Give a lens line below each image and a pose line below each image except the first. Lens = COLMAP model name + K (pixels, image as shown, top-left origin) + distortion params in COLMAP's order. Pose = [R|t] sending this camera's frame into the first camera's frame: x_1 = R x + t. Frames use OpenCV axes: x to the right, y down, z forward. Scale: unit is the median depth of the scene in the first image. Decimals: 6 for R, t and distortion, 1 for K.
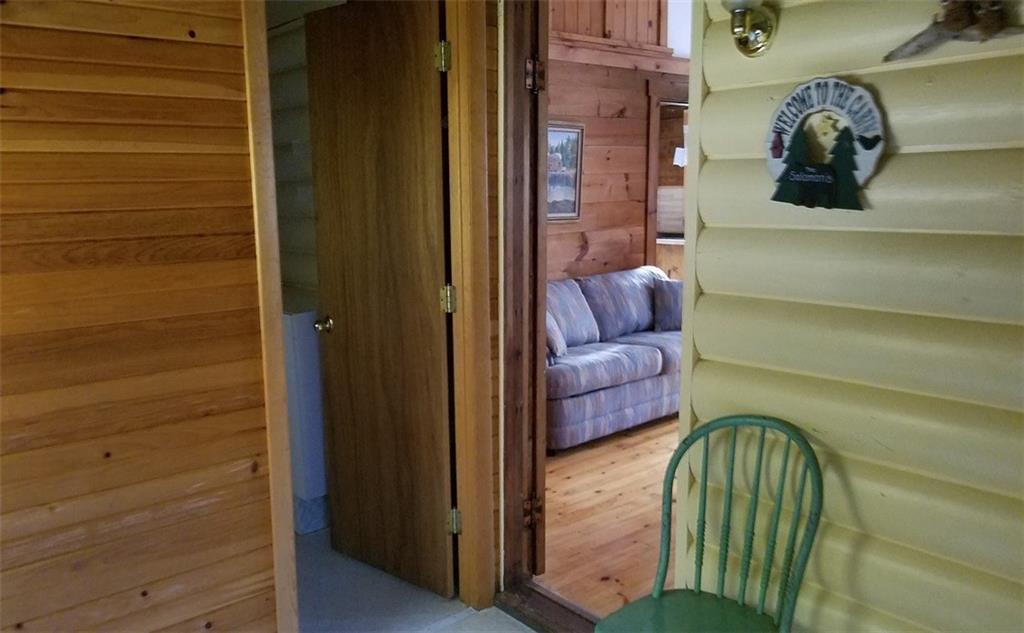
lens RADIAL K [[814.3, 0, 495.5], [0, 814.3, 287.2], [0, 0, 1]] dist [-0.016541, 0.005266]
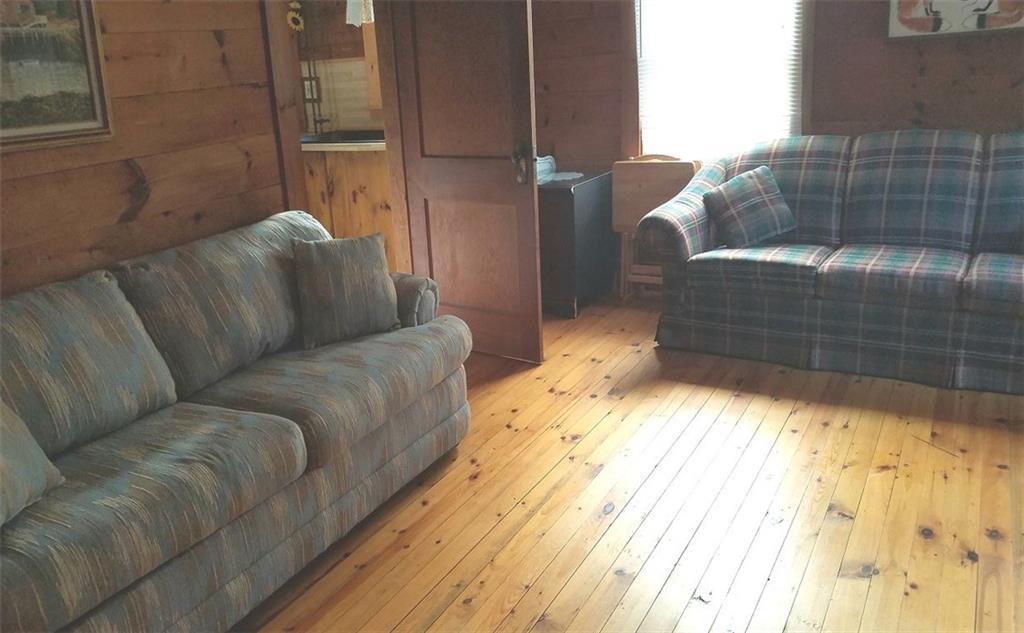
lens RADIAL K [[814.3, 0, 495.5], [0, 814.3, 287.2], [0, 0, 1]] dist [-0.016541, 0.005266]
pose [[0.943031, -0.131813, 0.305480, 0.157932], [0.088164, 0.984351, 0.152575, -0.049065], [-0.320811, -0.116951, 0.939895, 0.492366]]
